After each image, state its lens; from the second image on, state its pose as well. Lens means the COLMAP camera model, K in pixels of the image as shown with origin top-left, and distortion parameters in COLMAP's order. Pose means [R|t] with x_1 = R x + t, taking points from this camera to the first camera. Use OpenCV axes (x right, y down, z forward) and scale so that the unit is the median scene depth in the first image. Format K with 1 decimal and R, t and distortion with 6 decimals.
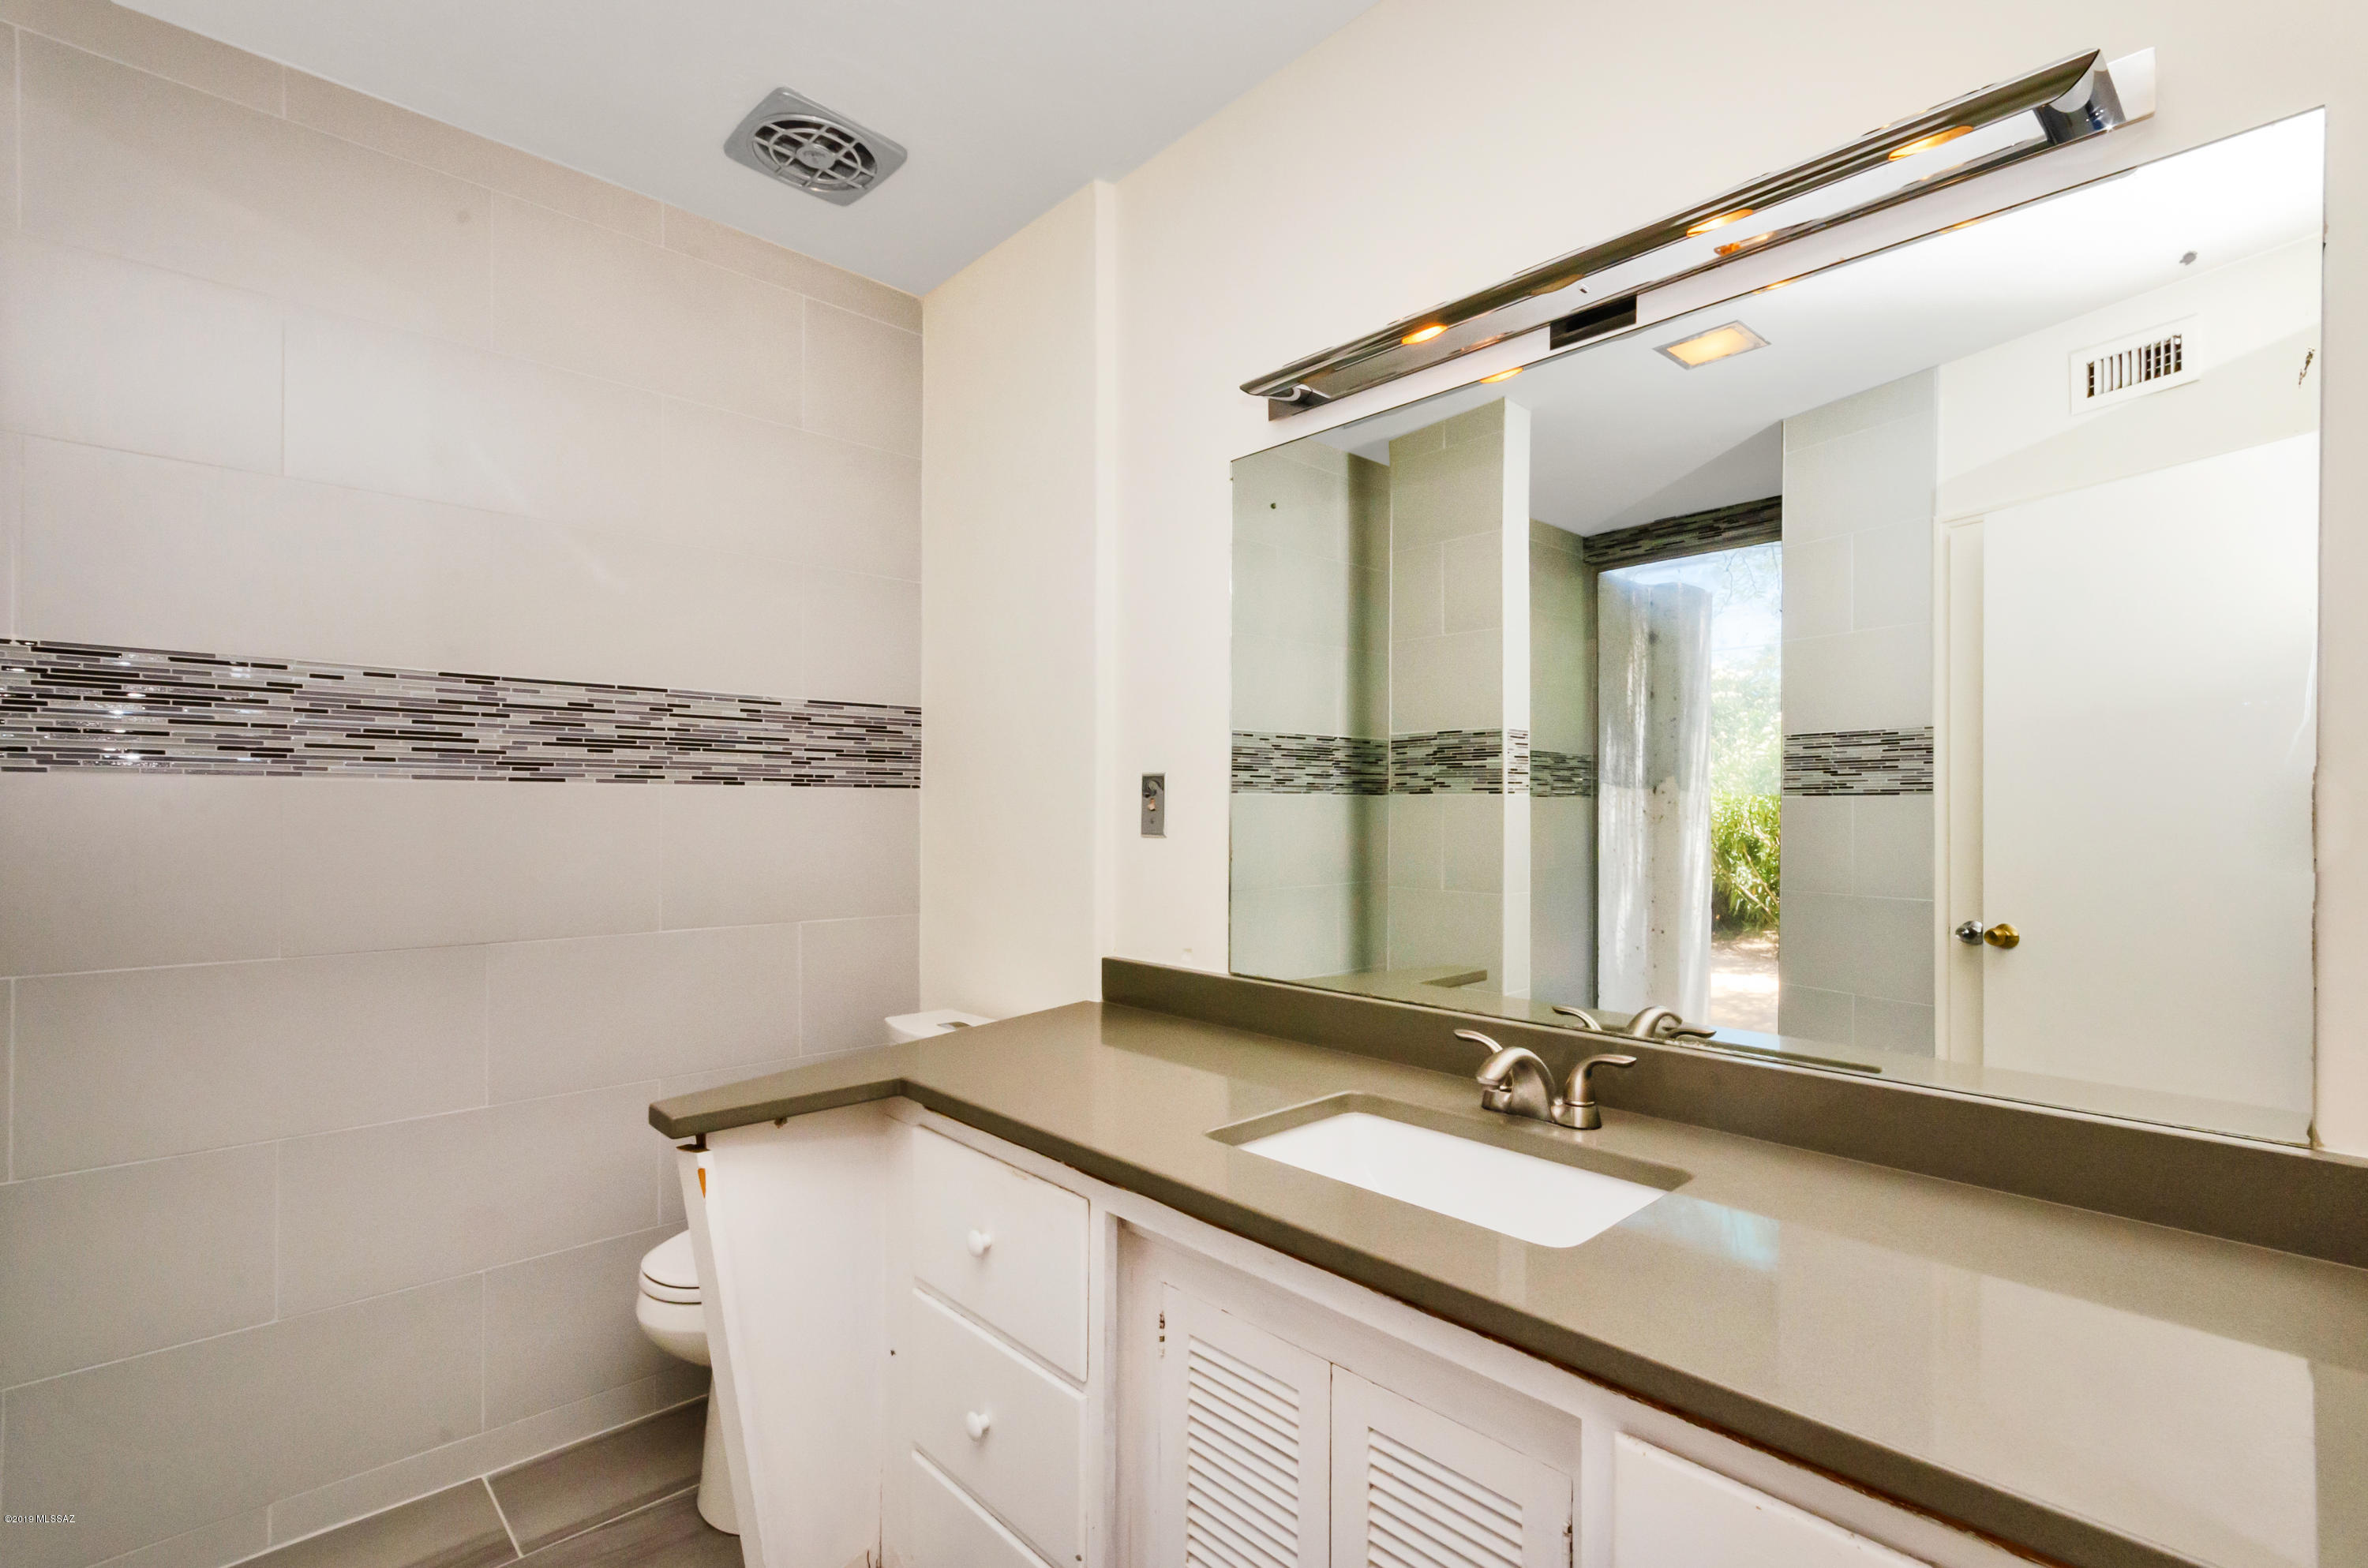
lens RADIAL K [[1035.9, 0, 1189.3], [0, 1035.9, 817.4], [0, 0, 1]] dist [0.046139, 0.000211]
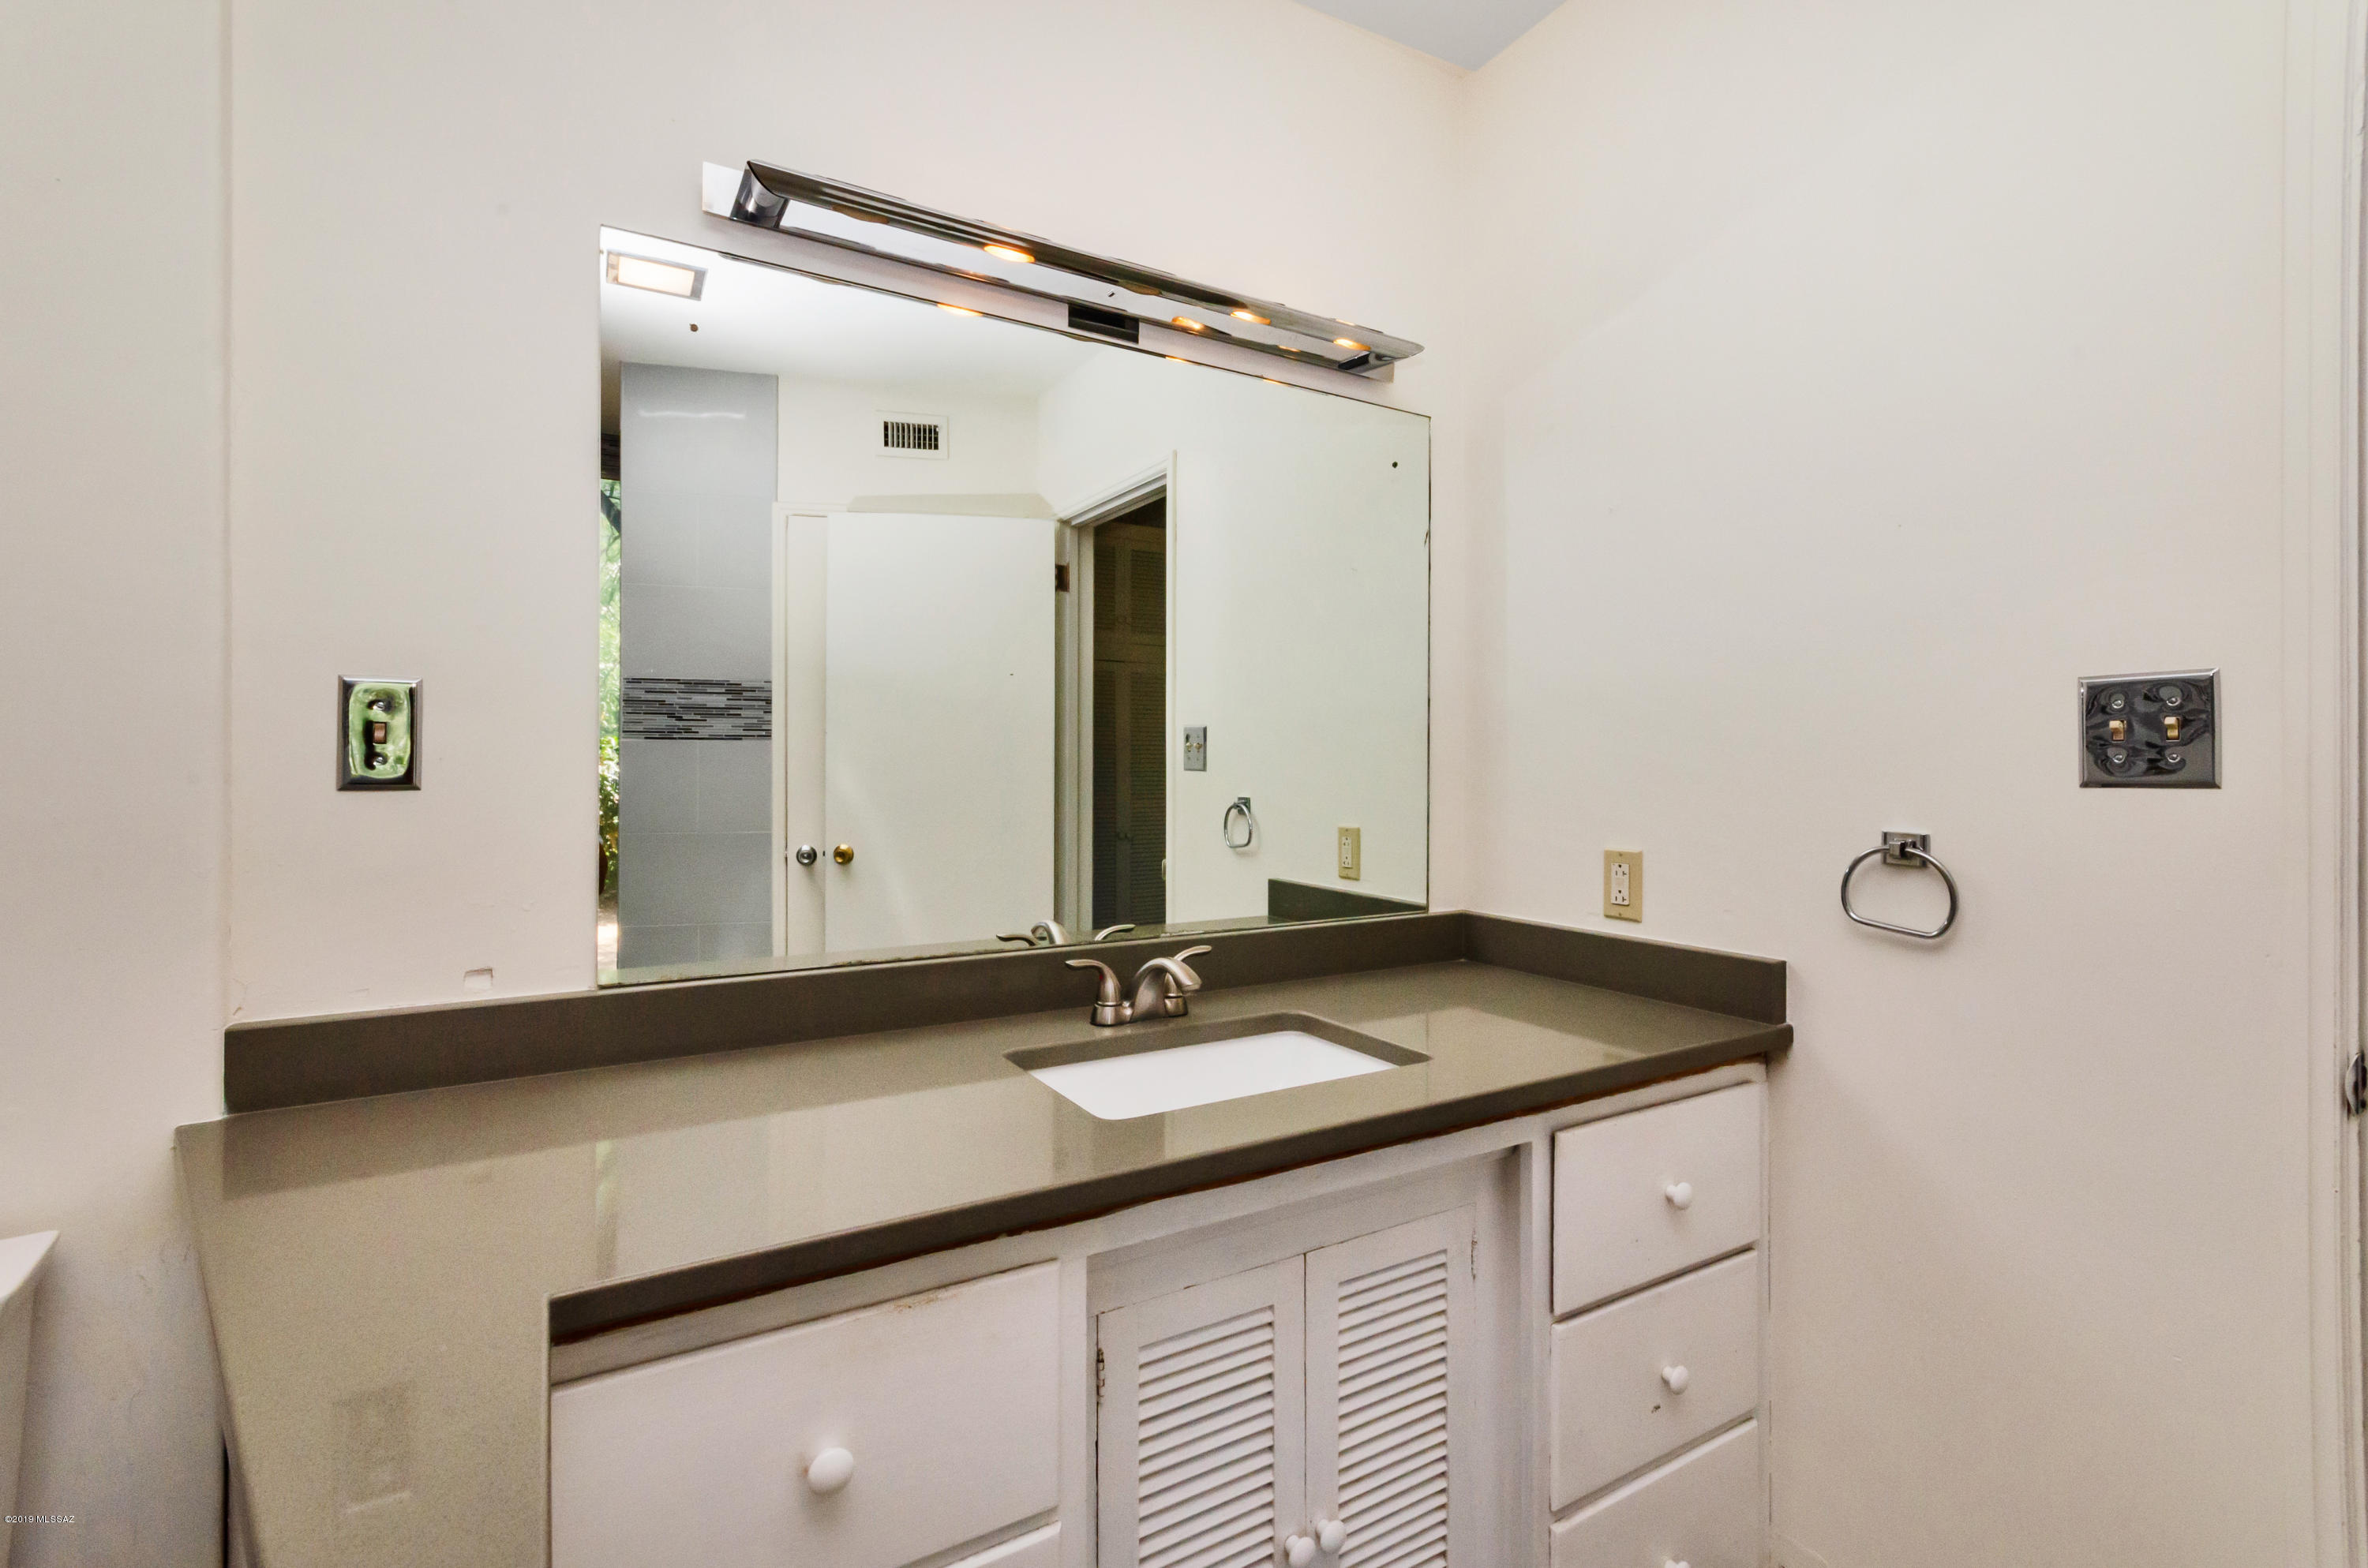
lens RADIAL K [[1069.2, 0, 1182.6], [0, 1069.2, 738.0], [0, 0, 1]] dist [-0.000726, -0.000131]
pose [[0.243544, 0.020235, 0.969679, -0.311007], [0.006593, 0.999725, -0.022518, 0.005135], [-0.969868, 0.011877, 0.243343, 0.272842]]
